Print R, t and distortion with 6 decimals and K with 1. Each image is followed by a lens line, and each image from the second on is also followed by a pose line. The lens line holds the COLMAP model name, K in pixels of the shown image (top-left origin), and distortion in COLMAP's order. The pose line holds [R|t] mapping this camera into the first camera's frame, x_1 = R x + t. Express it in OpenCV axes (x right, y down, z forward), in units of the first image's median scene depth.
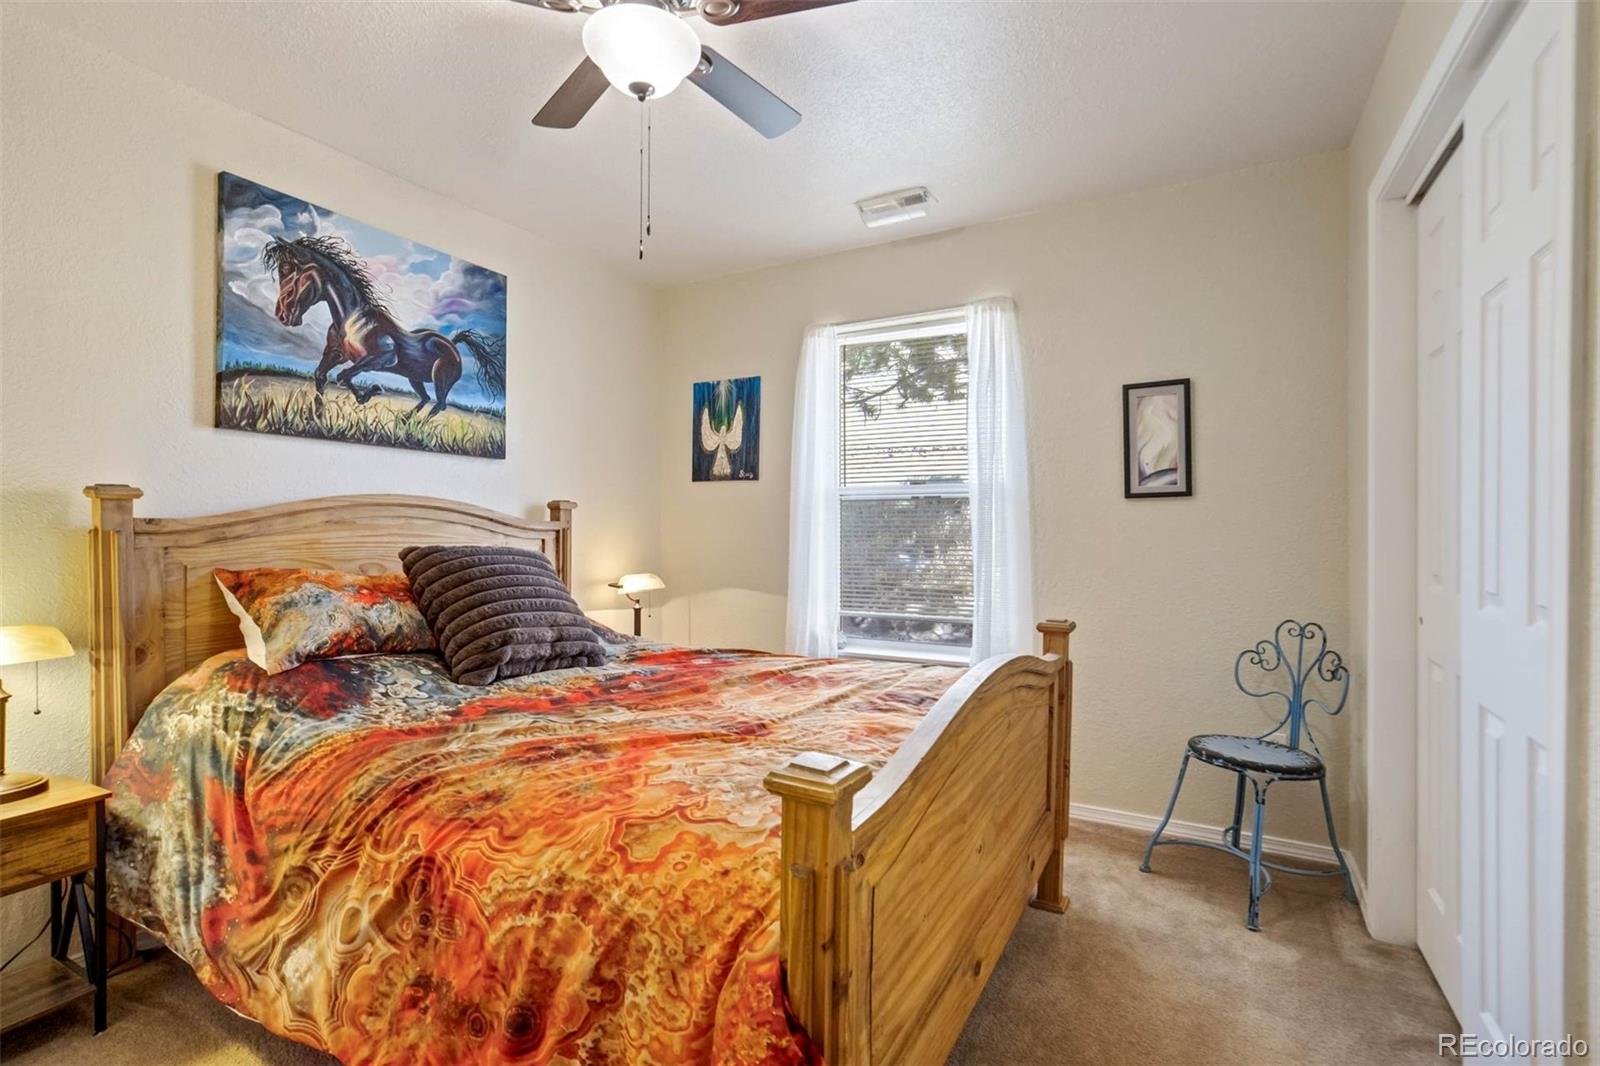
lens RADIAL K [[745.8, 0, 809.7], [0, 745.8, 523.8], [0, 0, 1]] dist [-0.036136, 0.017745]
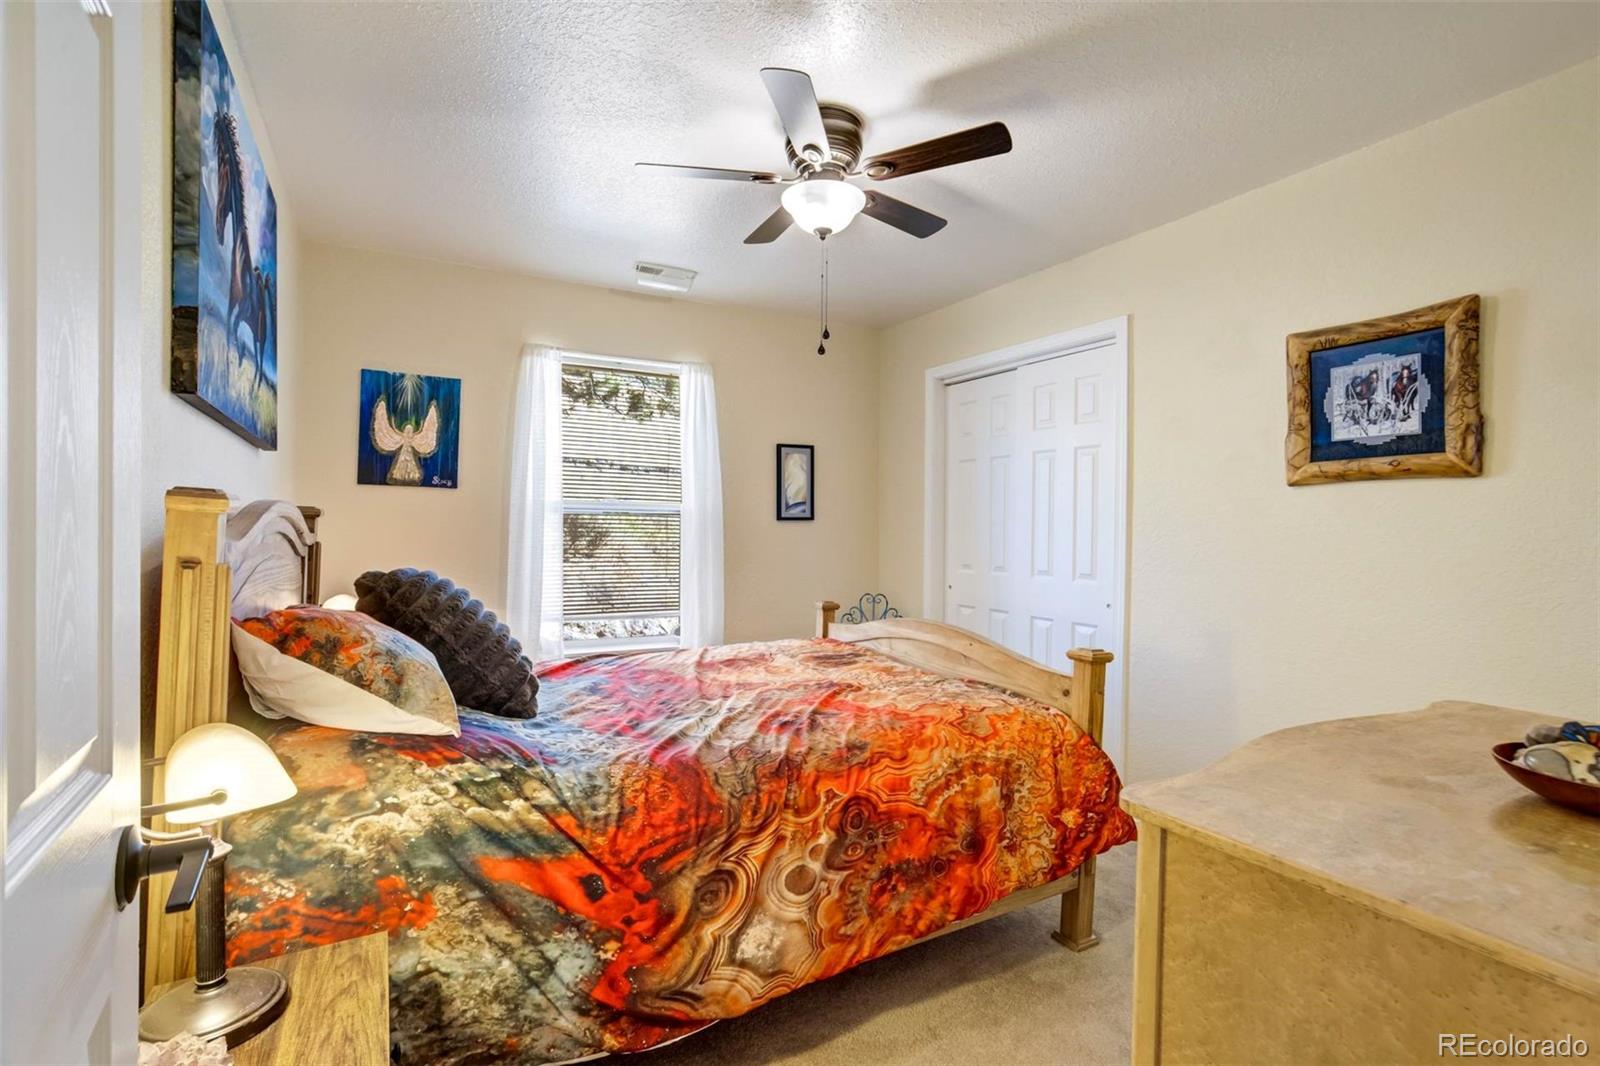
lens RADIAL K [[745.8, 0, 804.5], [0, 745.8, 527.8], [0, 0, 1]] dist [-0.036136, 0.017745]
pose [[0.524633, 0.008761, 0.851283, -0.840592], [-0.014704, 0.999891, -0.001228, -0.018900], [-0.851201, -0.011873, 0.524705, 0.177417]]
